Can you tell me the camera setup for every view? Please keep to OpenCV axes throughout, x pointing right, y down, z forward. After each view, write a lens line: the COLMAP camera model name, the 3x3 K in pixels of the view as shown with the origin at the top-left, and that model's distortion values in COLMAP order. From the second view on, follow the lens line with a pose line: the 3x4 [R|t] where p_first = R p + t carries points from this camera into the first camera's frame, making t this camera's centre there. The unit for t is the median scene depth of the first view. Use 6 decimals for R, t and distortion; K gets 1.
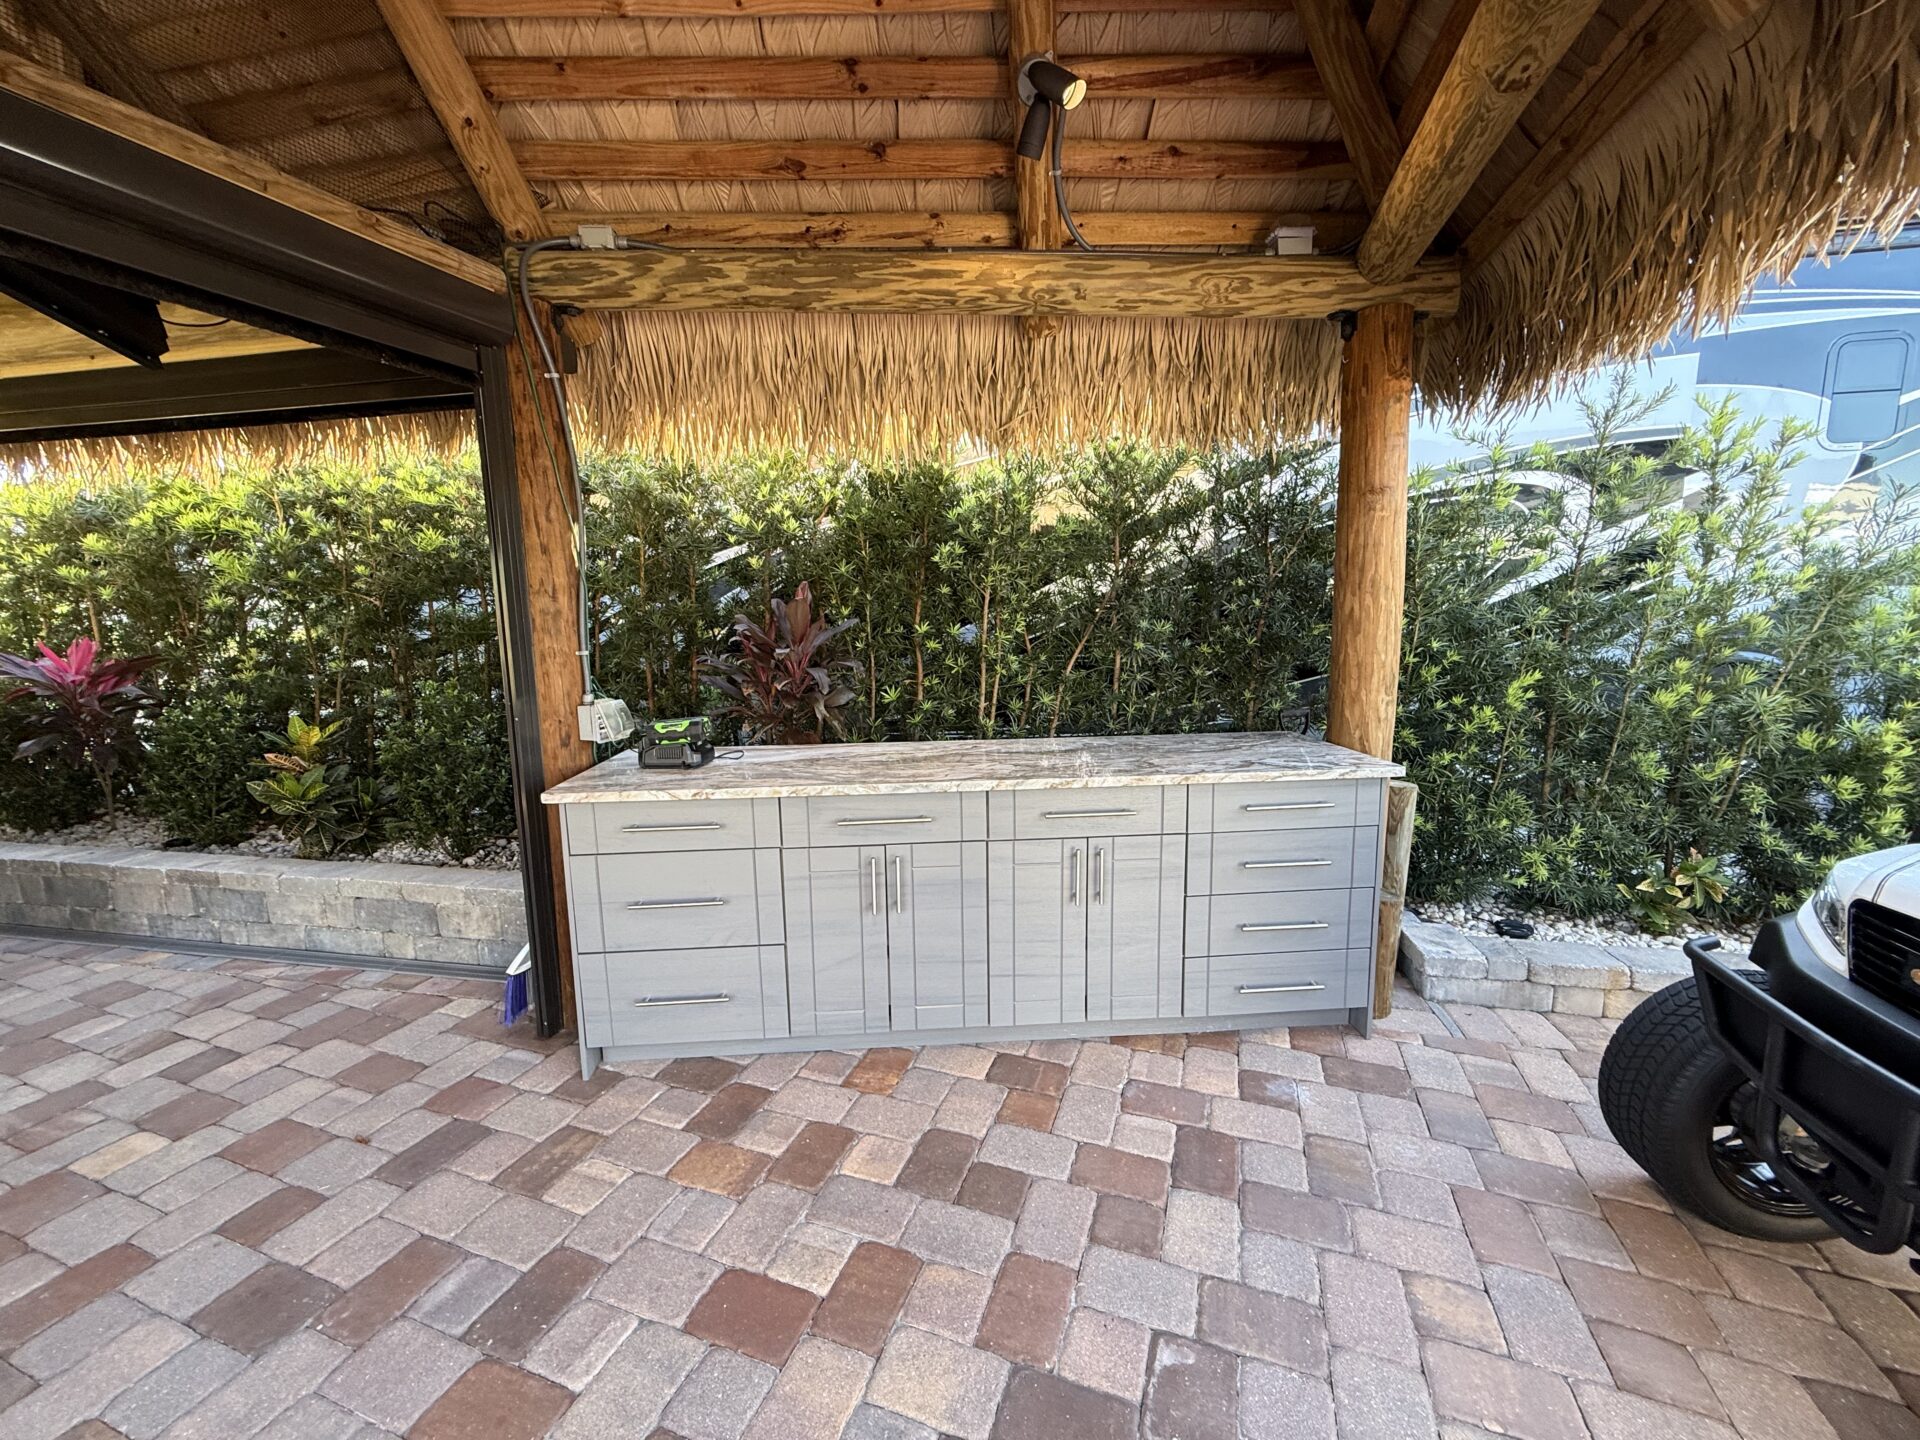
lens RADIAL K [[759.0, 0, 956.1], [0, 759.0, 719.3], [0, 0, 1]] dist [-0.000802, 0.000119]
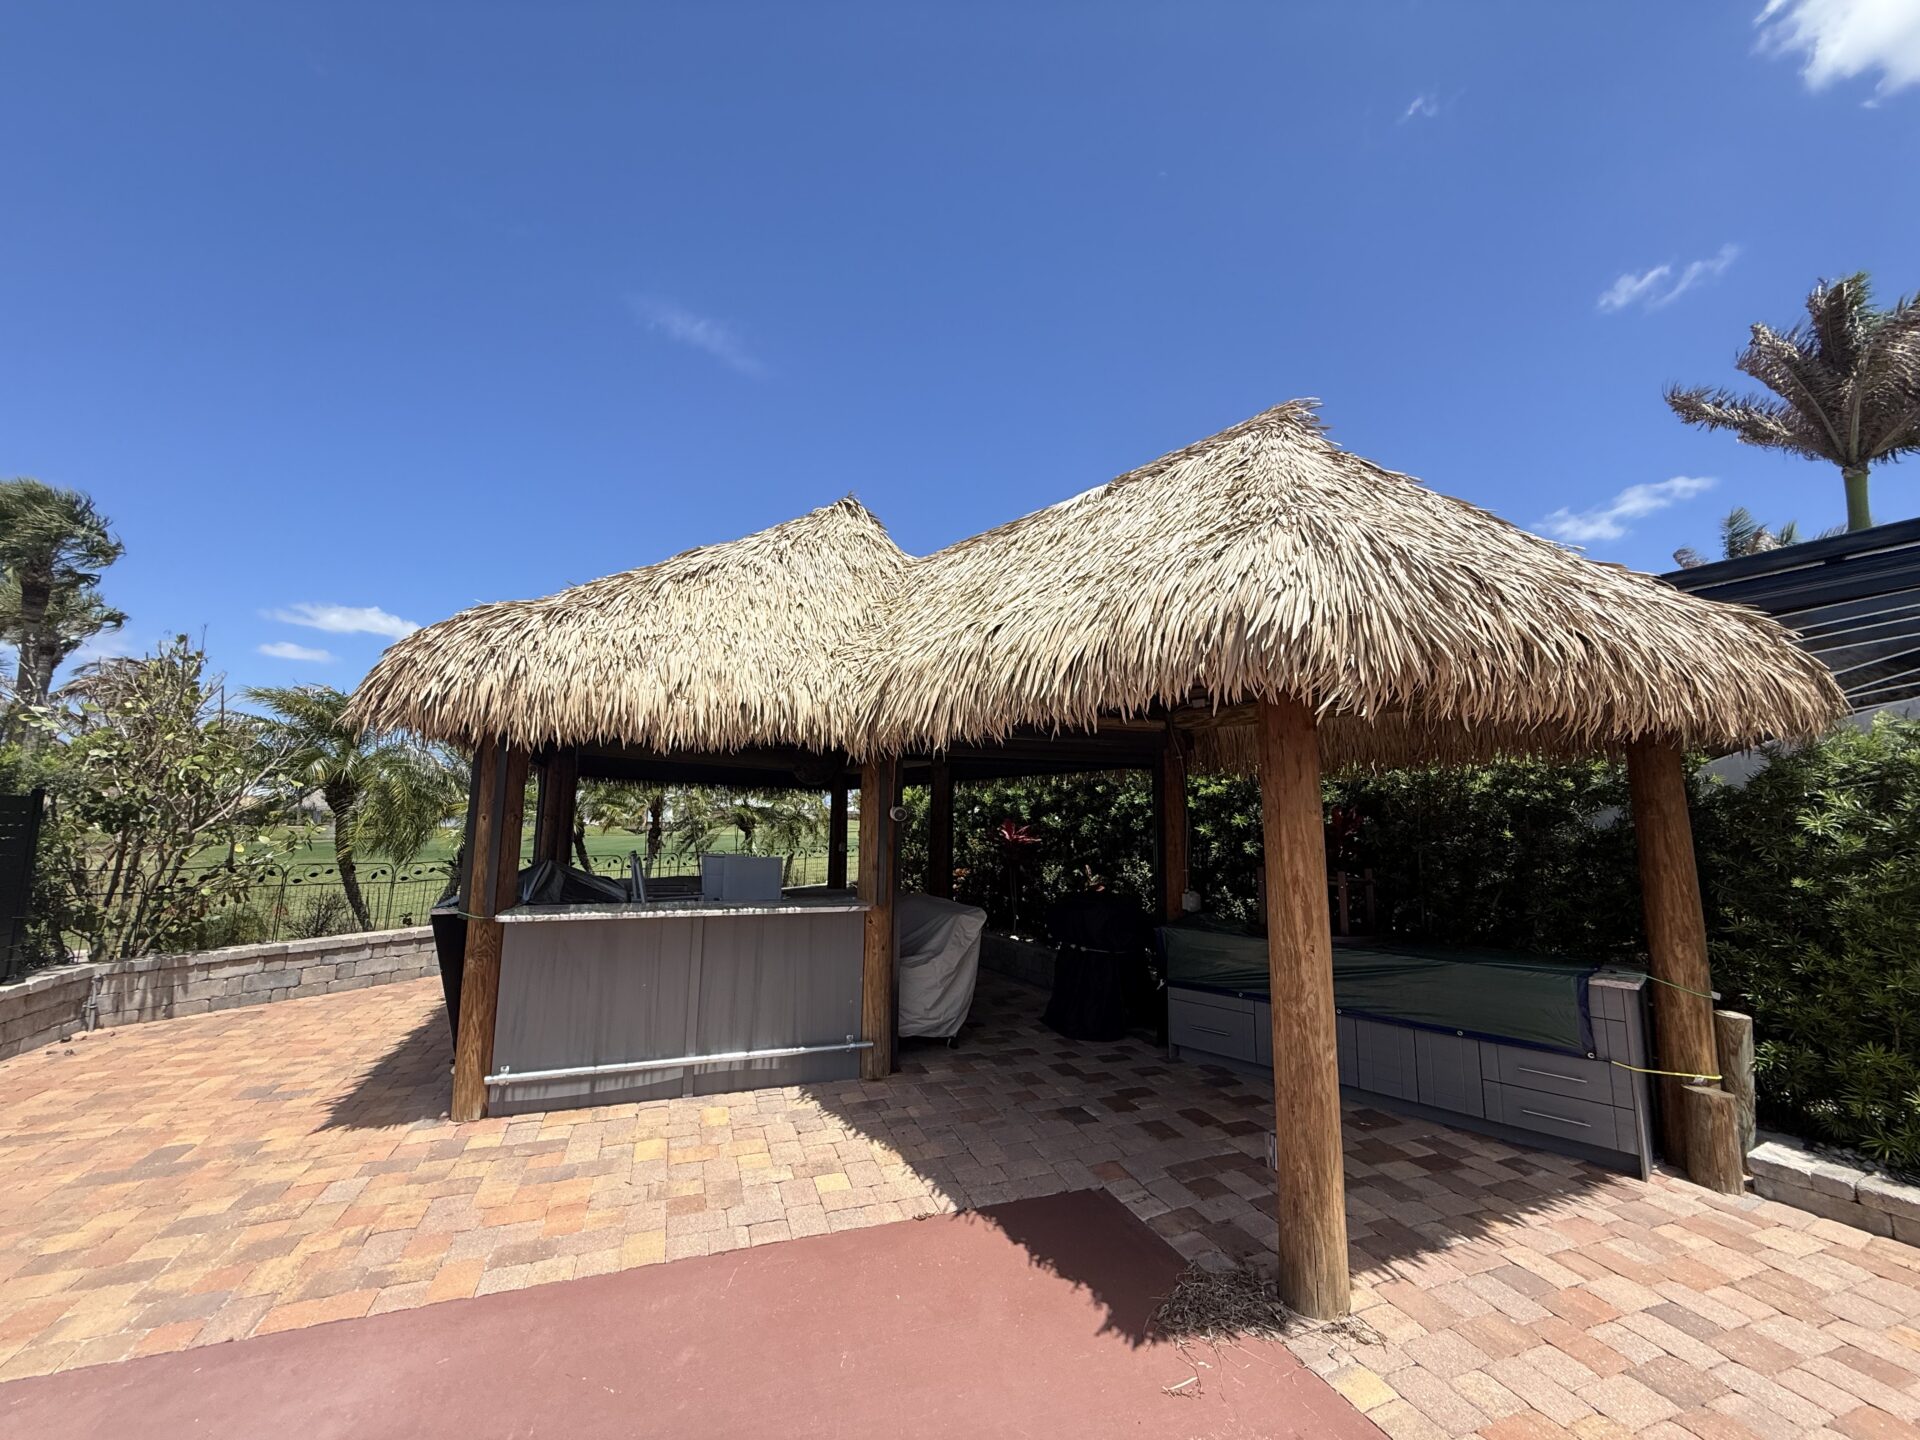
lens RADIAL K [[761.8, 0, 953.9], [0, 761.8, 719.7], [0, 0, 1]] dist [0.000344, -0.000054]
pose [[0.646626, -0.076441, -0.758968, 0.883542], [-0.128543, 0.969818, -0.207194, 0.040799], [0.751899, 0.231537, 0.617283, -1.116642]]
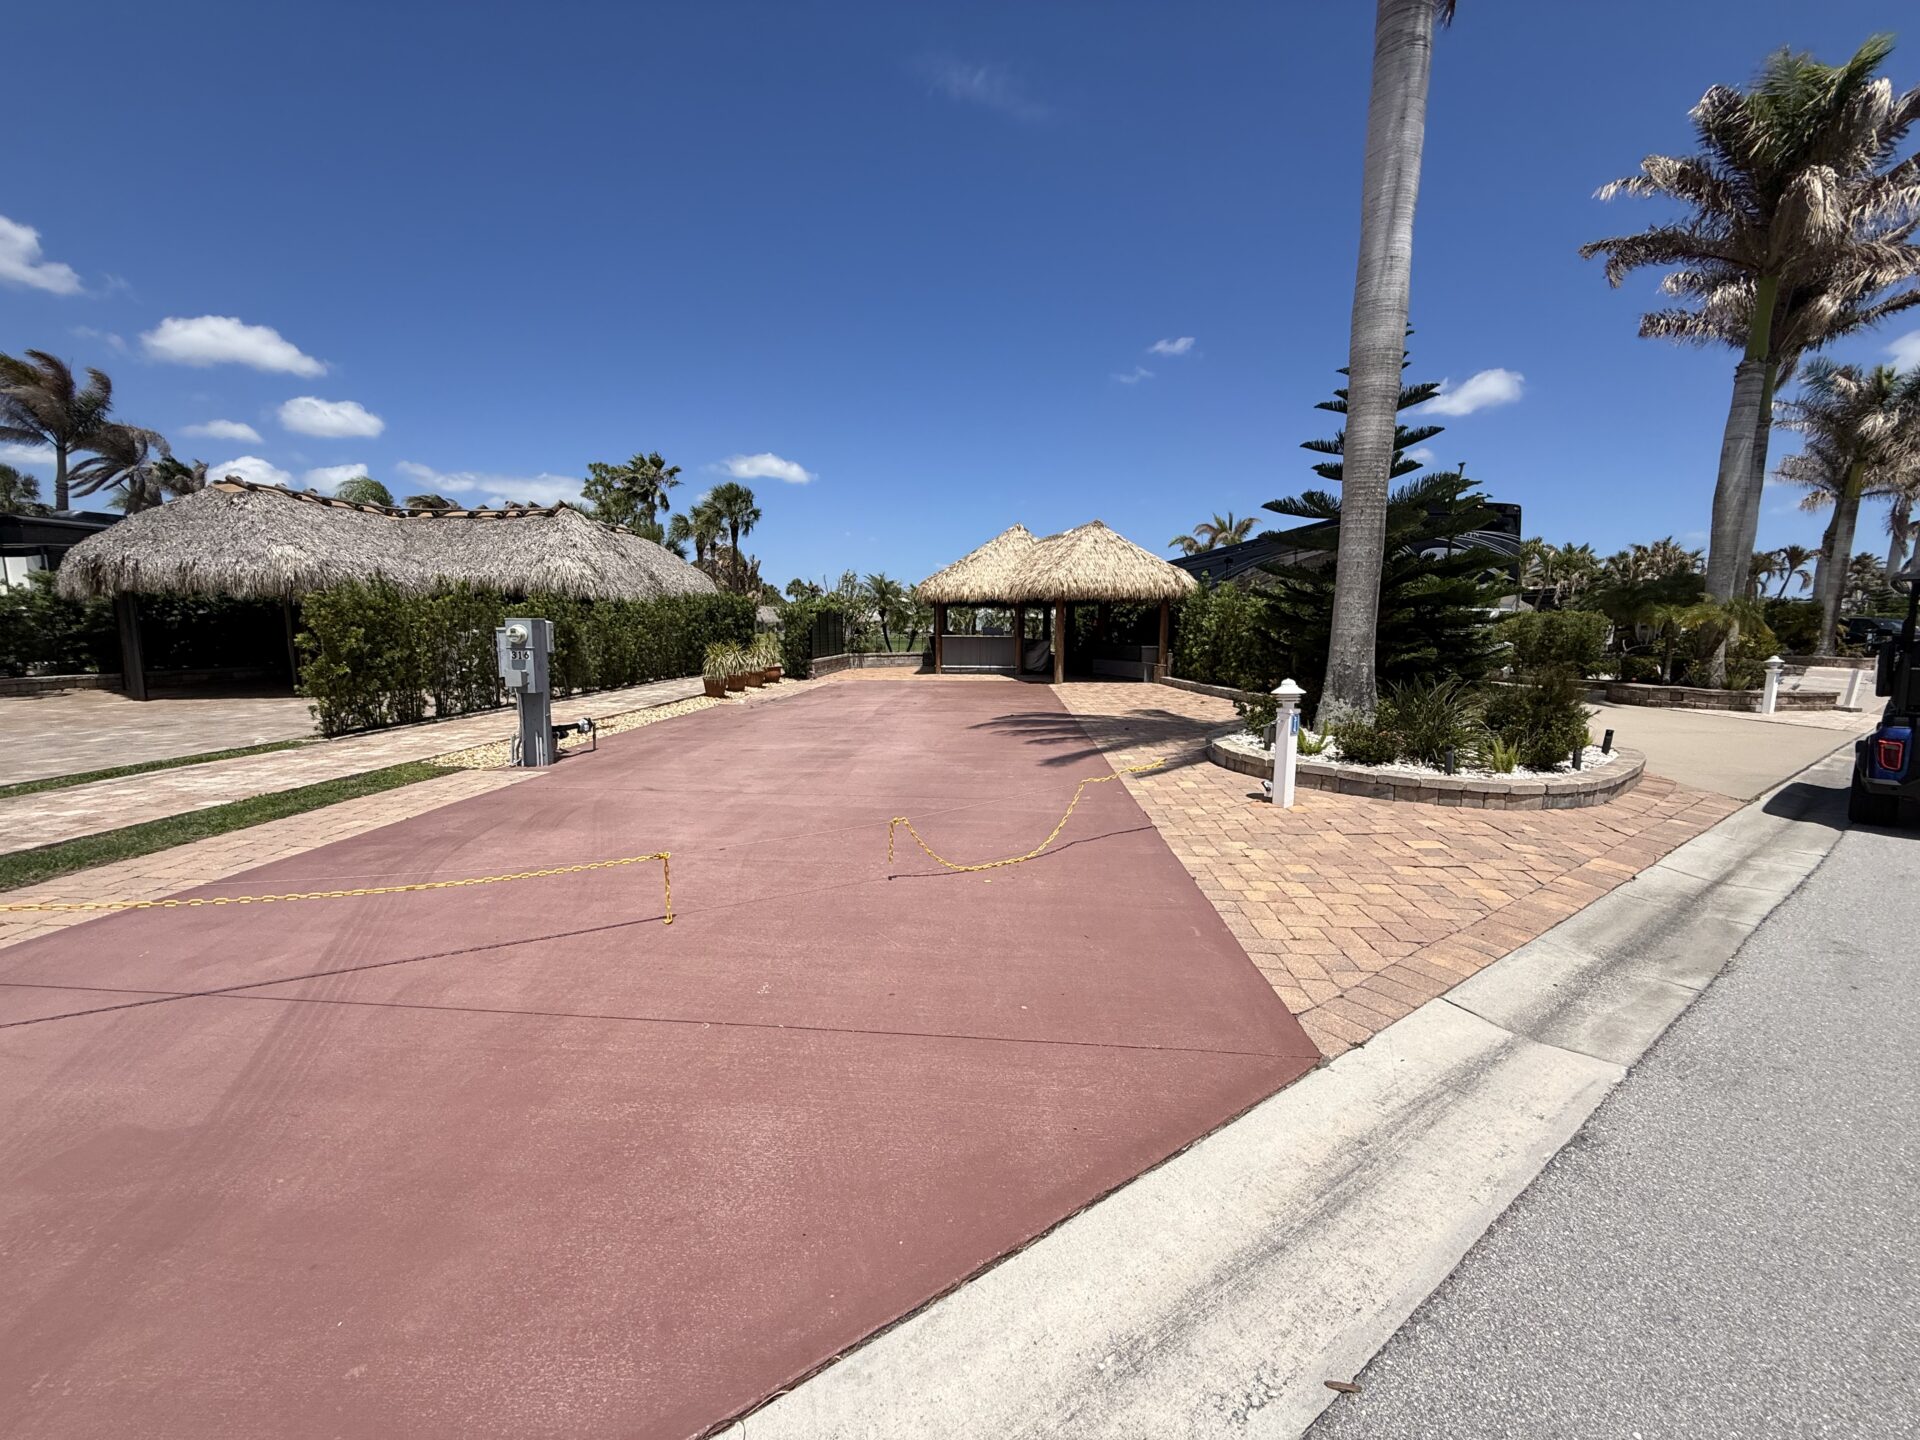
lens RADIAL K [[758.7, 0, 954.1], [0, 758.7, 722.5], [0, 0, 1]] dist [-0.000608, -0.000032]
pose [[0.283399, 0.137905, -0.949035, 7.532311], [-0.147032, 0.984155, 0.099102, 0.346269], [0.947664, 0.111453, 0.299184, -3.145494]]
